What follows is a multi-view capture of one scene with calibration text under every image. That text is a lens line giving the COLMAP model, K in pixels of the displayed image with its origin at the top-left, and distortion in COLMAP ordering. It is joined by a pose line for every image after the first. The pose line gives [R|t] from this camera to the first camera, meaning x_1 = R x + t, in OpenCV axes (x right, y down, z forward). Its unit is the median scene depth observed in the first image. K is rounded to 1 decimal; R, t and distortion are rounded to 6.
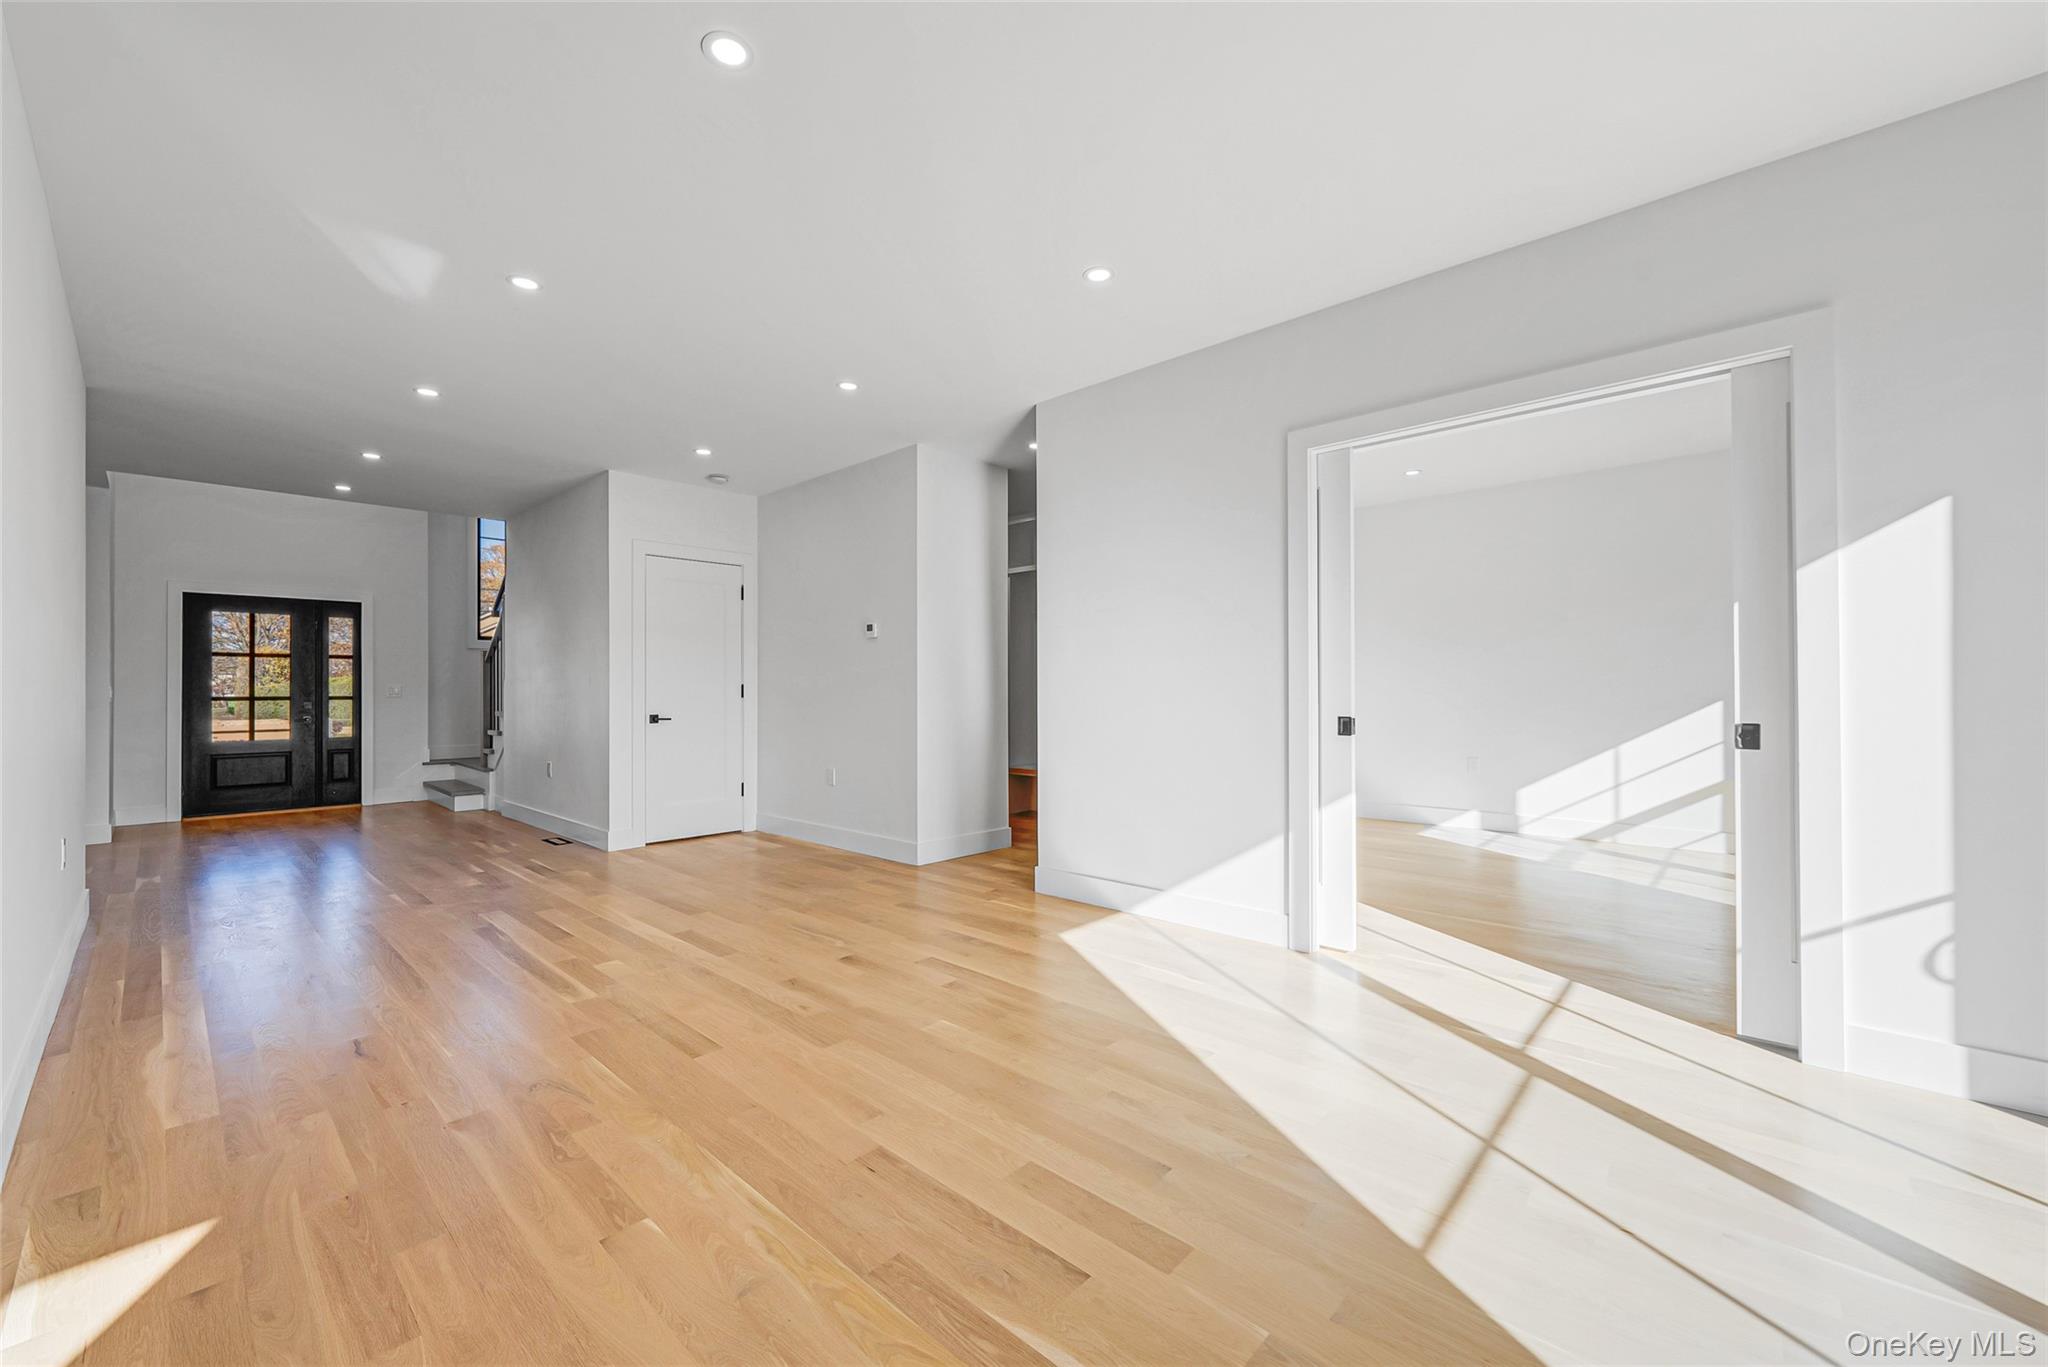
lens RADIAL K [[795.9, 0, 1025.2], [0, 795.9, 691.5], [0, 0, 1]] dist [-0.003377, -0.000025]
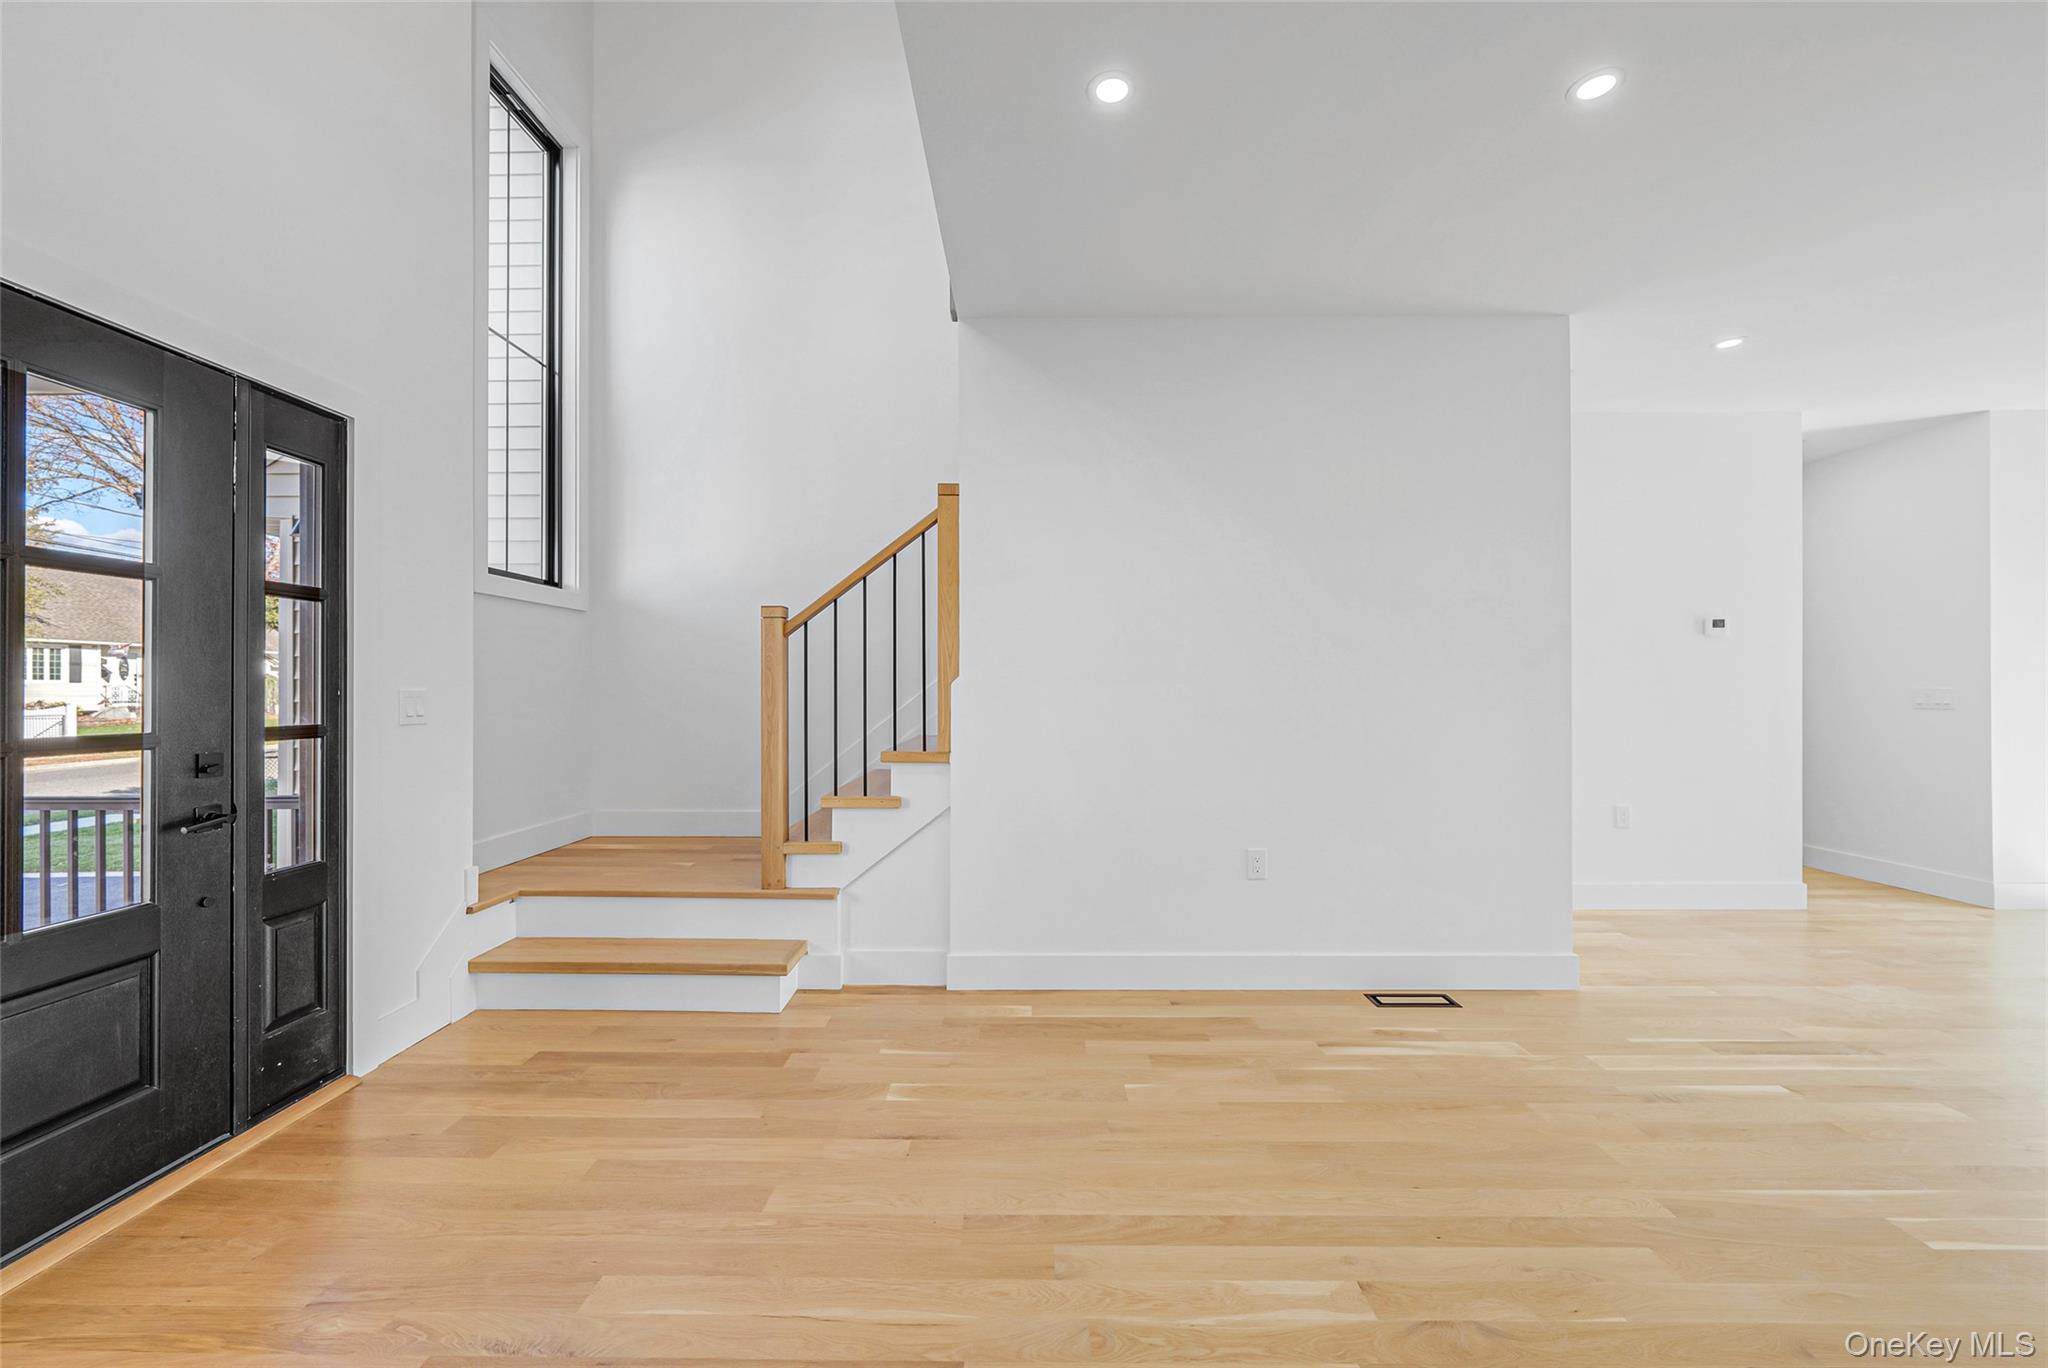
lens RADIAL K [[795.9, 0, 1021.1], [0, 795.9, 683.8], [0, 0, 1]] dist [-0.003377, -0.000025]
pose [[0.737294, 0.007408, 0.675531, -0.911615], [0.004117, 0.999872, -0.015458, -0.003409], [-0.675559, 0.014179, 0.737169, 0.637111]]
